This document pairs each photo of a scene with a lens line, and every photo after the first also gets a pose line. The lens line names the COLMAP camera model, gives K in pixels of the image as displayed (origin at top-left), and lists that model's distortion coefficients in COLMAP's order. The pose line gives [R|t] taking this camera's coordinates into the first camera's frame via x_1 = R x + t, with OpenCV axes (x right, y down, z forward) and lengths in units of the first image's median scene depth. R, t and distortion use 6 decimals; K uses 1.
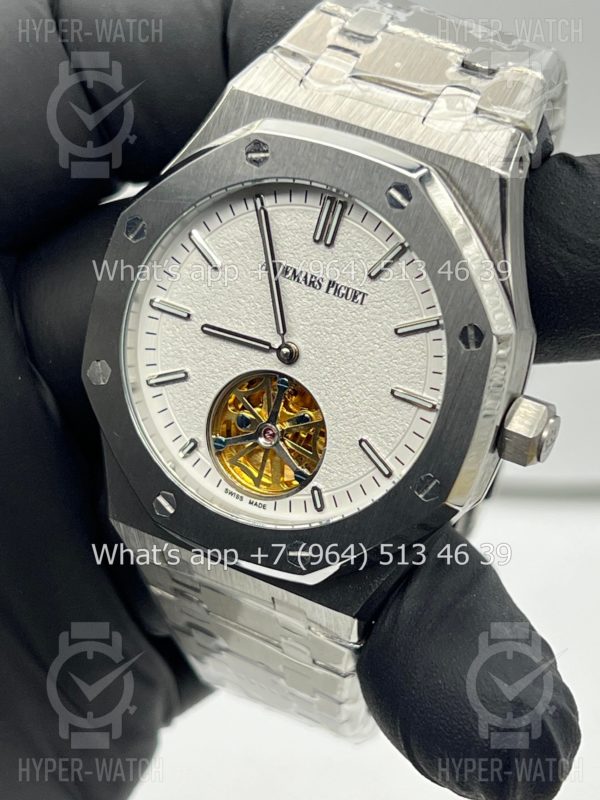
lens RADIAL K [[1911.4, 0, 300.0], [0, 1911.4, 400.0], [0, 0, 1]] dist [0.322538, -3.427263]
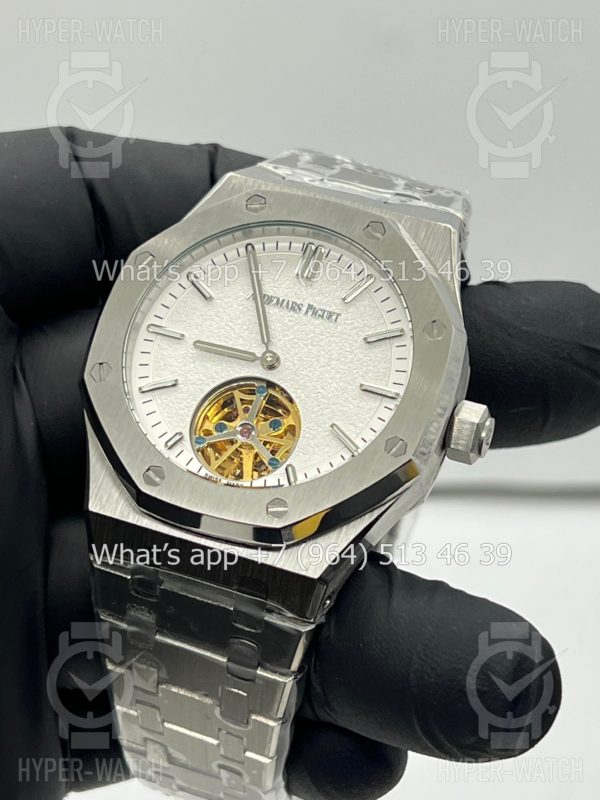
lens RADIAL K [[1911.4, 0, 300.0], [0, 1911.4, 400.0], [0, 0, 1]] dist [0.322538, -3.427263]
pose [[0.976385, 0.118064, 0.180926, -0.199910], [-0.022884, 0.889273, -0.456804, 0.539250], [-0.214825, 0.441876, 0.870974, -0.026137]]
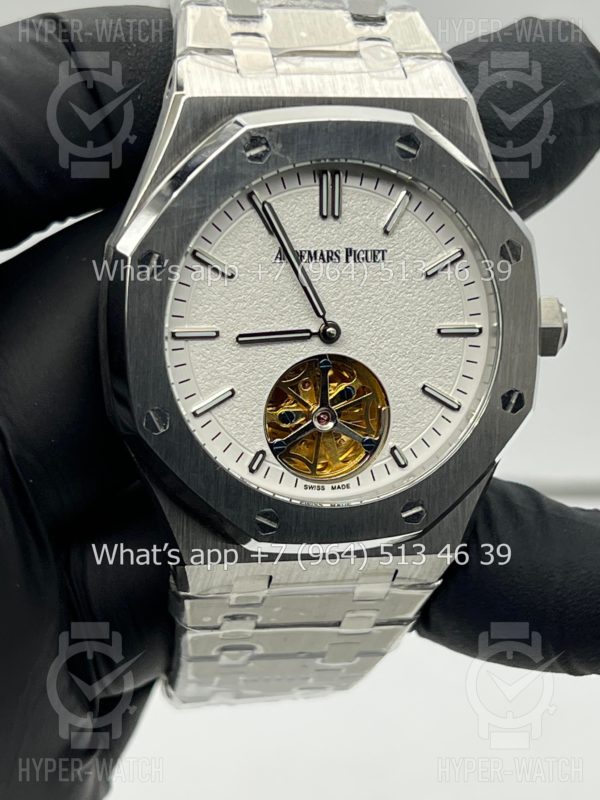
lens RADIAL K [[1911.4, 0, 300.0], [0, 1911.4, 400.0], [0, 0, 1]] dist [0.322538, -3.427263]
pose [[0.773852, -0.341284, 0.533553, -0.567204], [0.338204, 0.934914, 0.107490, -0.104713], [-0.535510, 0.097268, 0.838908, 0.168559]]
